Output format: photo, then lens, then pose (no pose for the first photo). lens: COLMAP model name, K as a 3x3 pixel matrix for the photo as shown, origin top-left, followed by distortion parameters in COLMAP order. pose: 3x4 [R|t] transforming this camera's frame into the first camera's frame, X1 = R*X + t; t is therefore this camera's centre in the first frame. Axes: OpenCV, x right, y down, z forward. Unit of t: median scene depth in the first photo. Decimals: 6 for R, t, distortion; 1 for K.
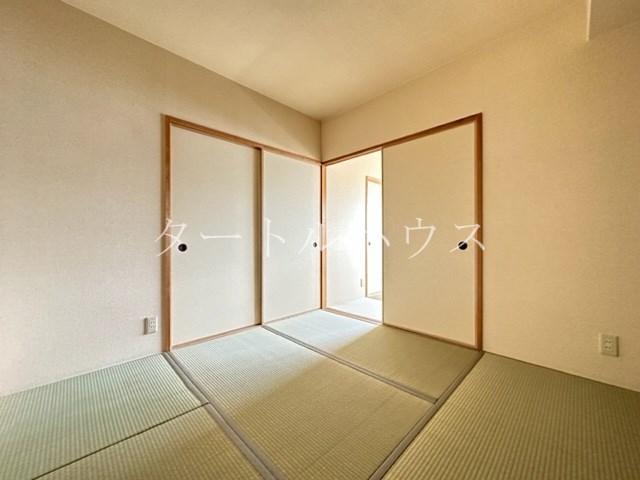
lens RADIAL K [[257.1, 0, 322.1], [0, 257.1, 239.8], [0, 0, 1]] dist [0.000518, 0.001237]
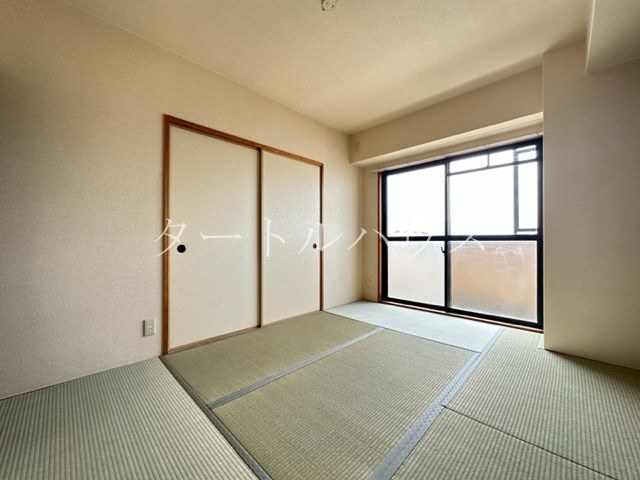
lens RADIAL K [[257.1, 0, 321.3], [0, 257.1, 238.9], [0, 0, 1]] dist [0.000518, 0.001237]
pose [[0.999970, -0.004908, -0.005954, -0.006439], [0.004885, 0.999981, -0.003884, -0.001570], [0.005973, 0.003855, 0.999975, 0.607138]]
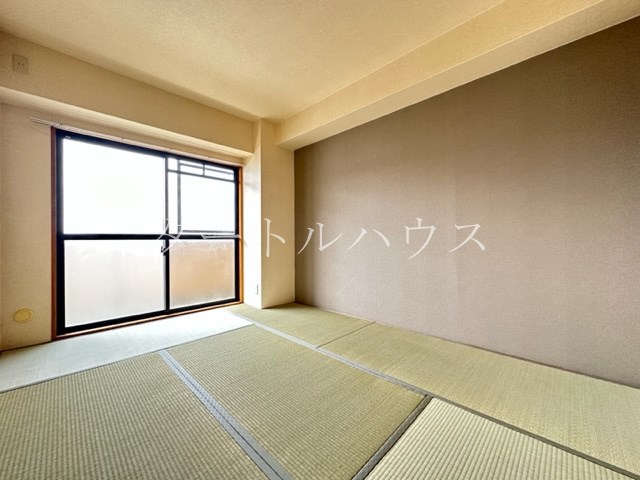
lens RADIAL K [[257.1, 0, 317.4], [0, 257.1, 239.6], [0, 0, 1]] dist [0.000518, 0.001237]
pose [[0.007038, -0.003548, 0.999969, -0.228580], [0.001154, 0.999993, 0.003540, -0.000099], [-0.999975, 0.001129, 0.007042, 0.819449]]
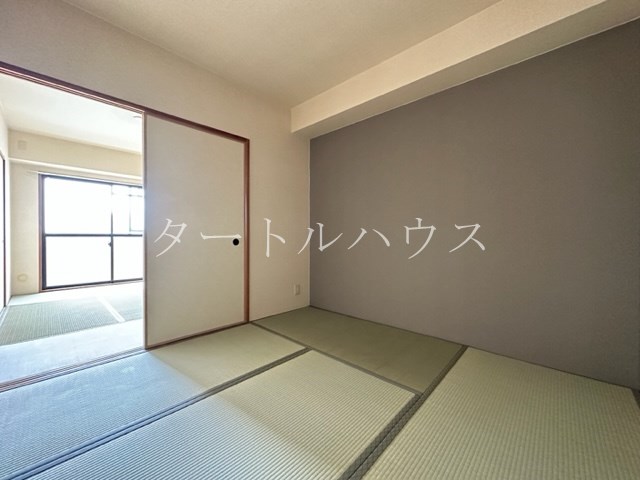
lens RADIAL K [[257.1, 0, 314.9], [0, 257.1, 240.7], [0, 0, 1]] dist [0.000518, 0.001237]
pose [[-0.019378, -0.011793, 0.999743, -0.522395], [-0.004769, 0.999920, 0.011703, 0.000649], [-0.999801, -0.004541, -0.019433, 0.522148]]
